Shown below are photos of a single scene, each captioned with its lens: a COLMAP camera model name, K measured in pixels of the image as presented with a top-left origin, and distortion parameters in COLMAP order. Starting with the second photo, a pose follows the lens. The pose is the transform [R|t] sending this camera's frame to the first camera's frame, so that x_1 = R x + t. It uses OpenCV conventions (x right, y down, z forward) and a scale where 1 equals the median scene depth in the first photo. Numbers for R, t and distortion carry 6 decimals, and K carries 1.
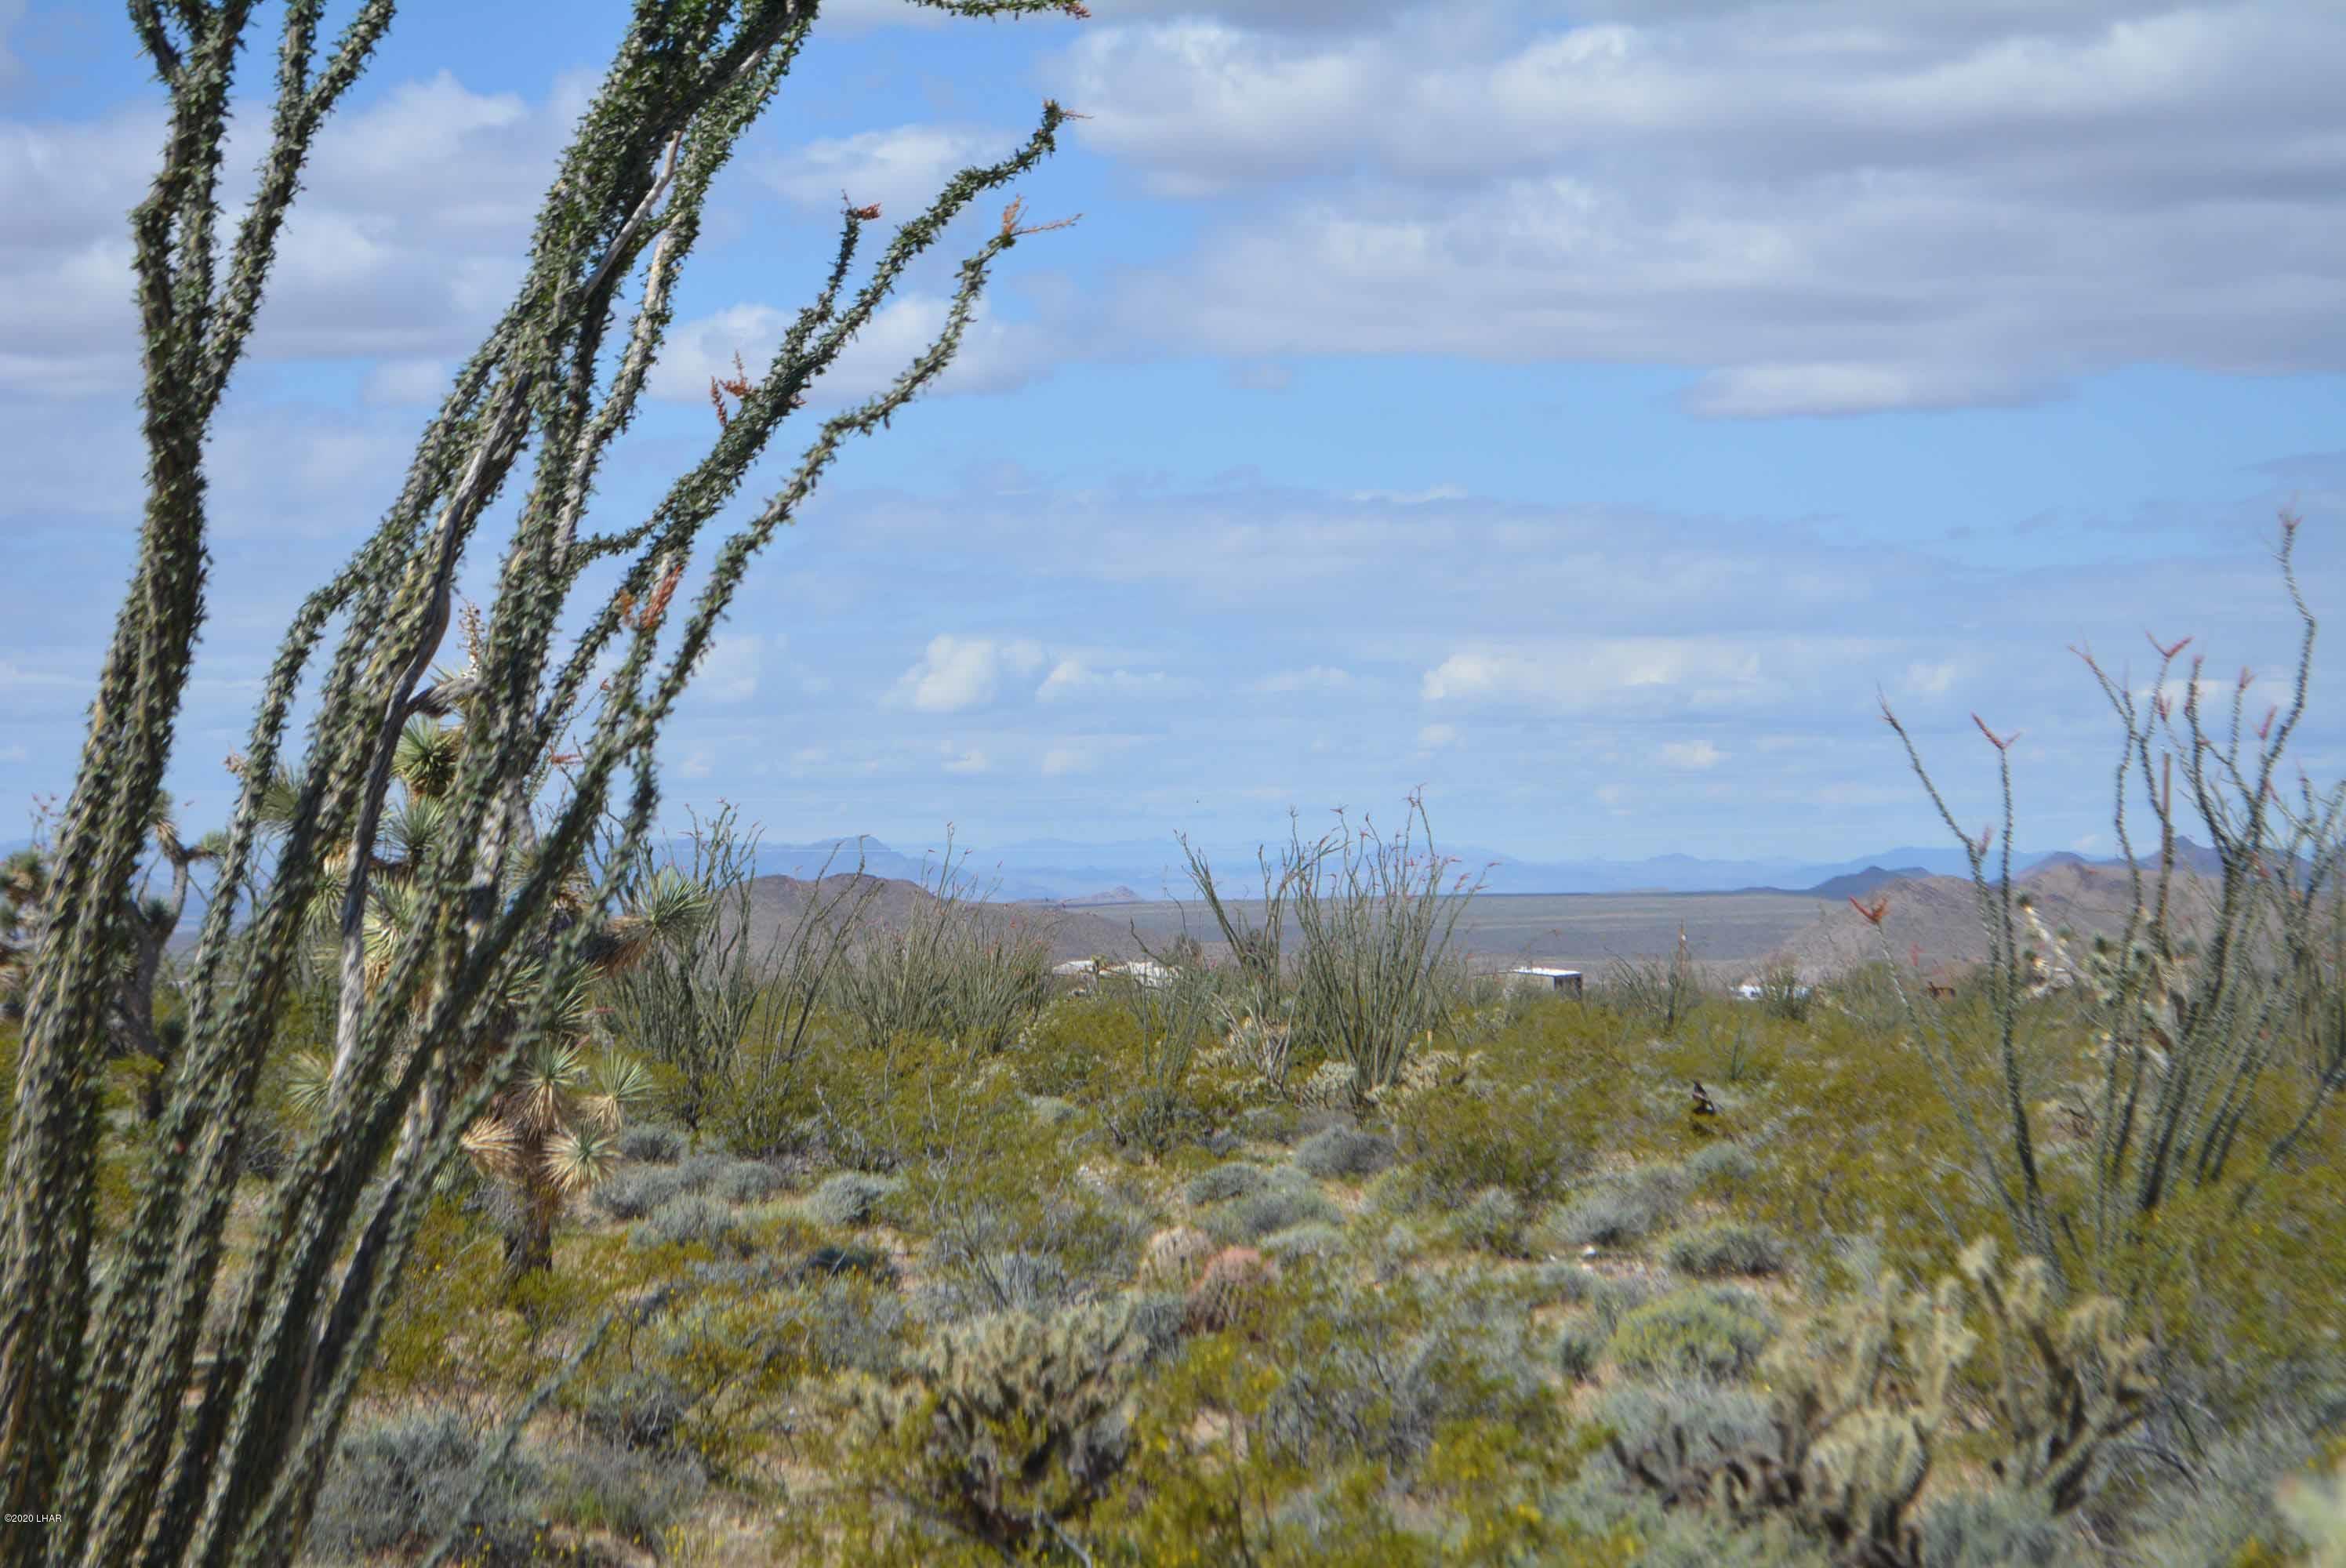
lens RADIAL K [[5566.9, 0, 1173.0], [0, 5566.9, 784.0], [0, 0, 1]] dist [0.018603, 0.482121]
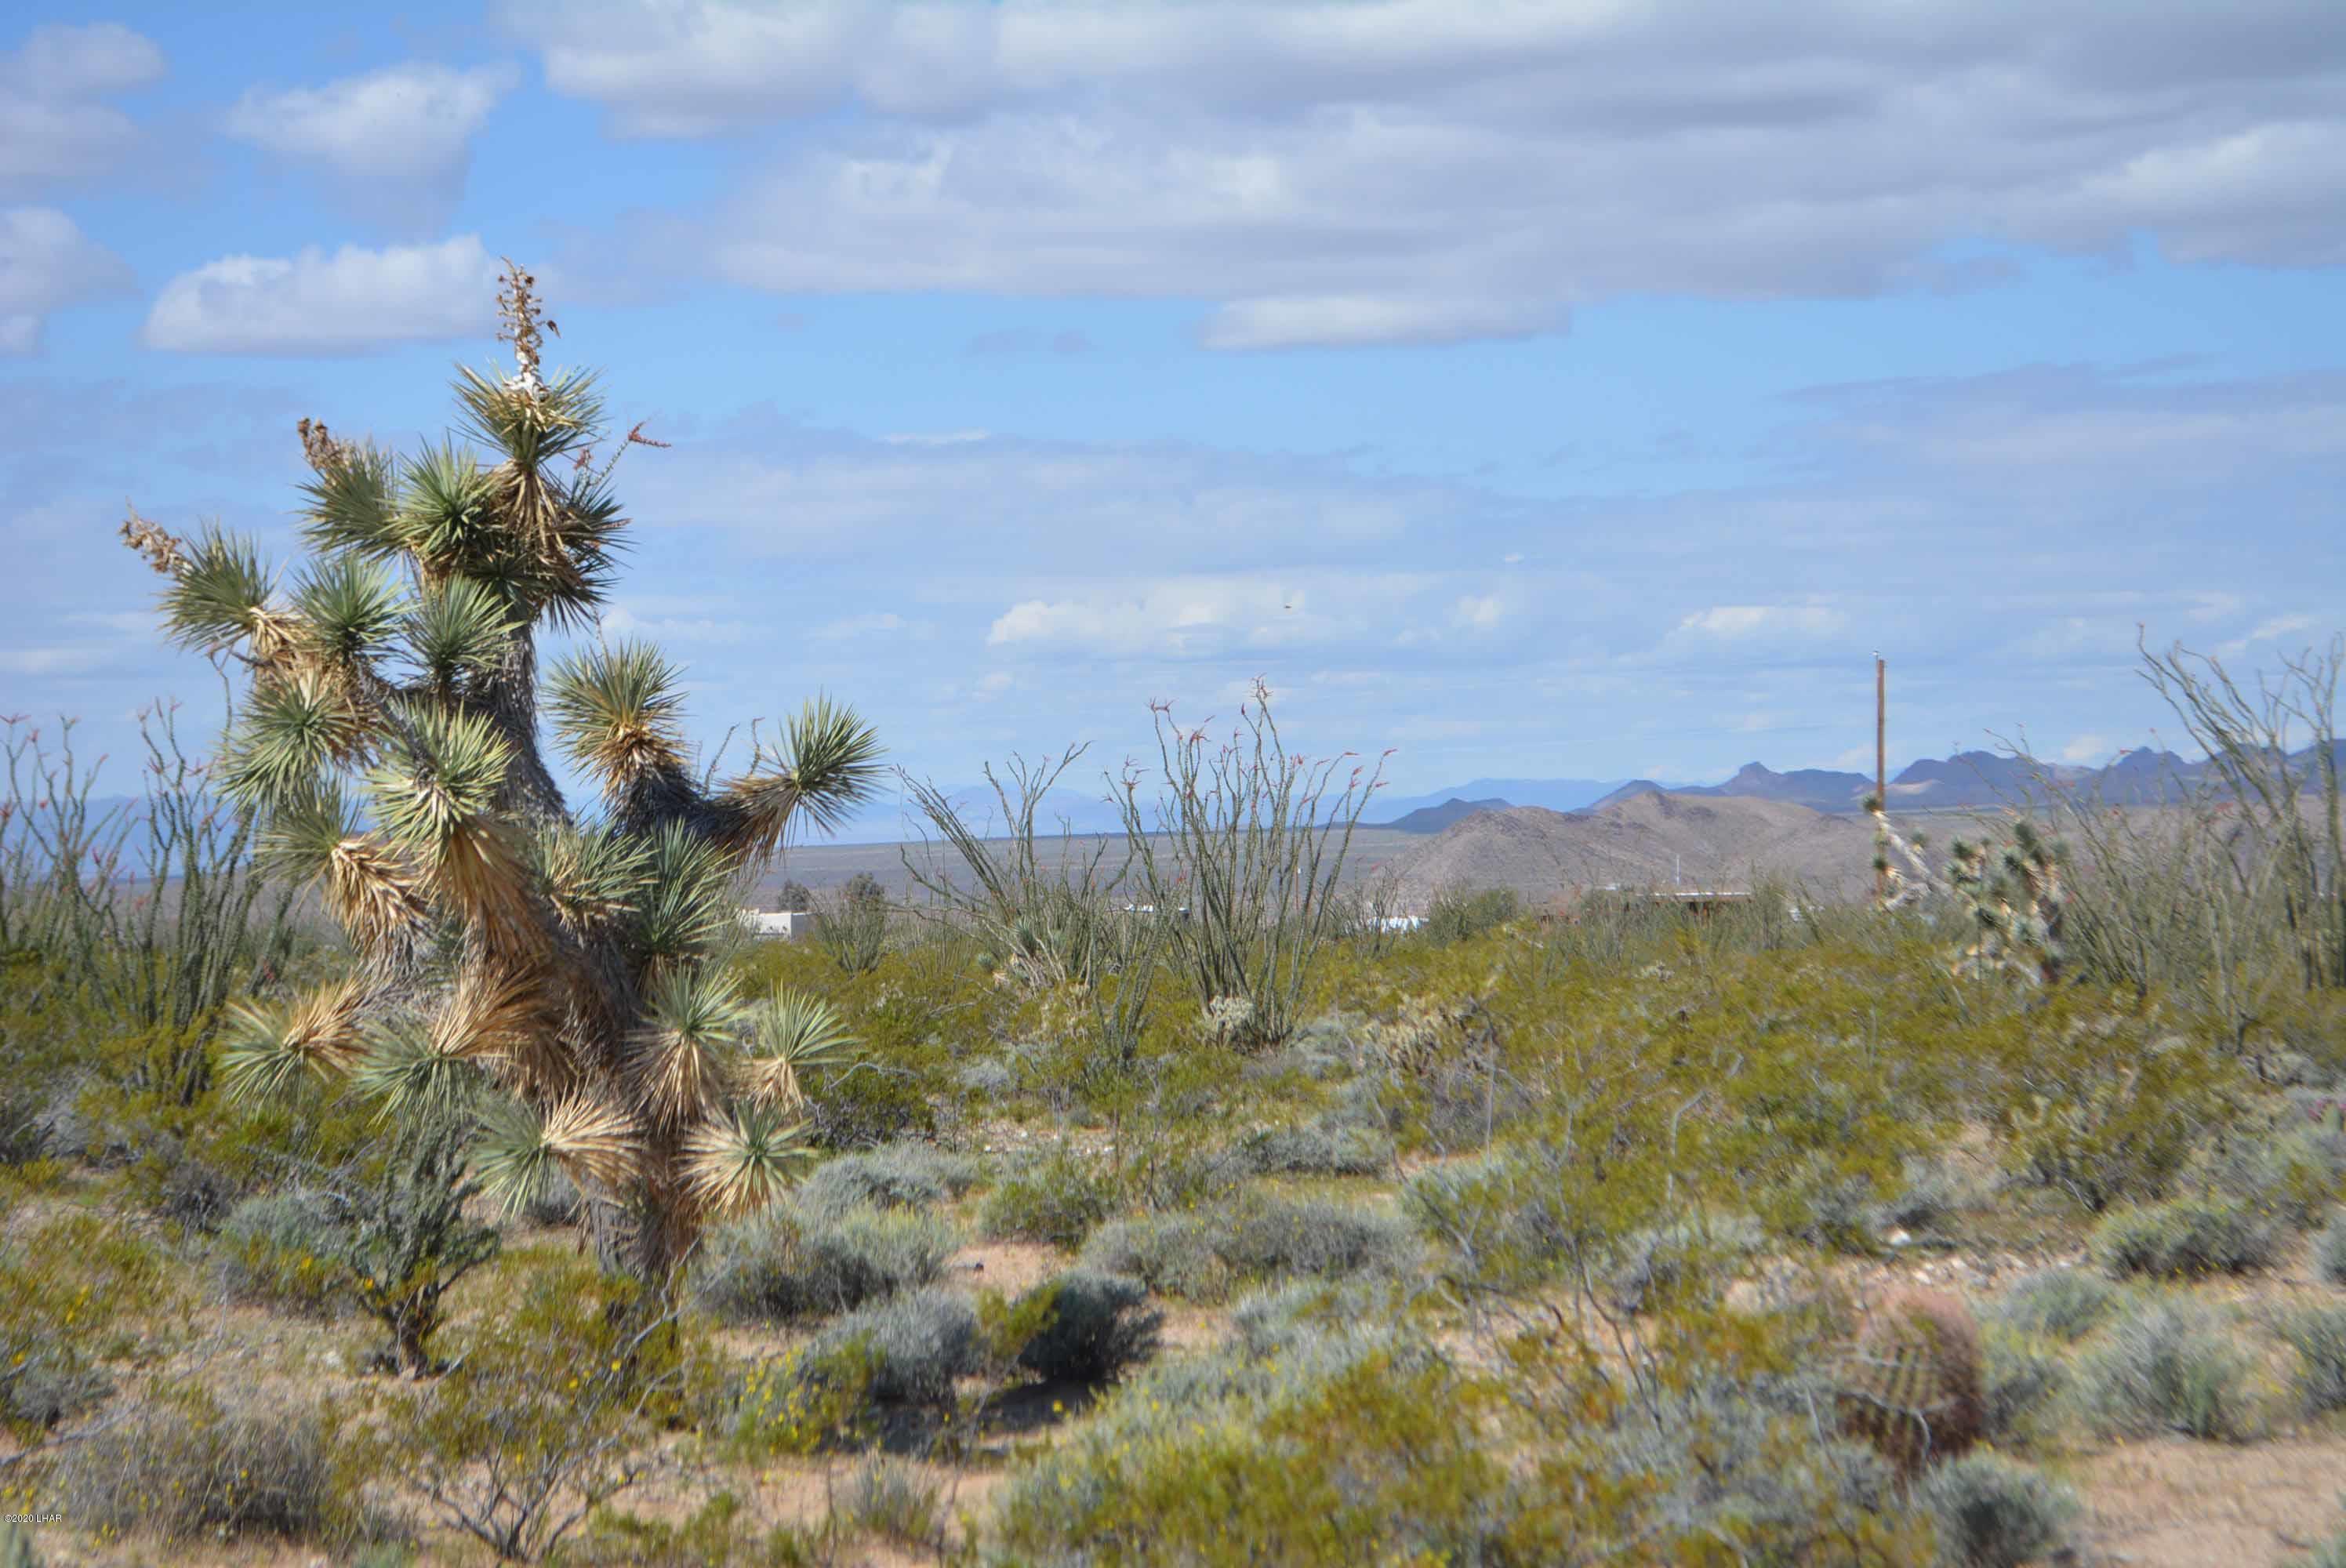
lens RADIAL K [[5566.9, 0, 1173.0], [0, 5566.9, 784.0], [0, 0, 1]] dist [0.018603, 0.482121]
pose [[0.996153, -0.022102, 0.084799, -0.085145], [0.021323, 0.999722, 0.010092, 0.016021], [-0.084998, -0.008245, 0.996347, 0.299480]]
